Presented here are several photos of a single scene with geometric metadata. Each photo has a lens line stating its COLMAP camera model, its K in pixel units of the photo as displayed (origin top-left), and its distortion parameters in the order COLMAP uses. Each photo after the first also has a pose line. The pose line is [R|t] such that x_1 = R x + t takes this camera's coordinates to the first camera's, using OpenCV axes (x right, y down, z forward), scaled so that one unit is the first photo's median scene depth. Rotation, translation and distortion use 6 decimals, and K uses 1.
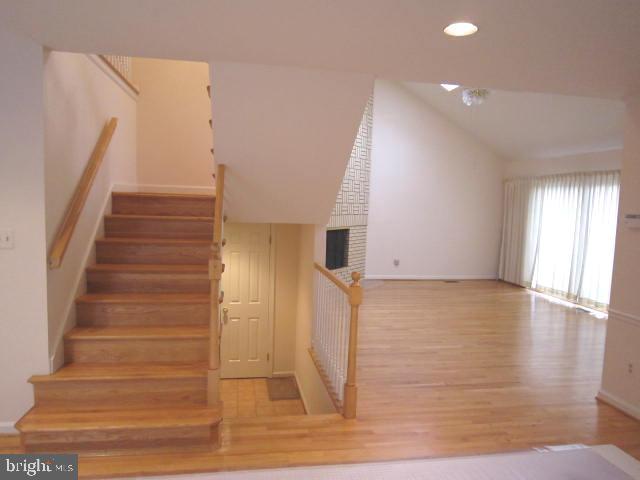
lens RADIAL K [[461.5, 0, 315.5], [0, 461.5, 243.1], [0, 0, 1]] dist [-0.052639, 0.022958]
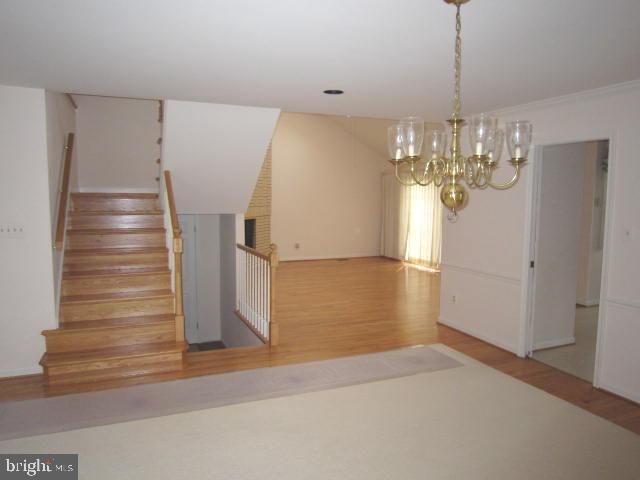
lens RADIAL K [[461.5, 0, 315.5], [0, 461.5, 243.1], [0, 0, 1]] dist [-0.052639, 0.022958]
pose [[0.974263, -0.052288, 0.219265, -0.042451], [0.049284, 0.998601, 0.019155, 0.016906], [-0.219959, -0.007856, 0.975477, -0.190750]]
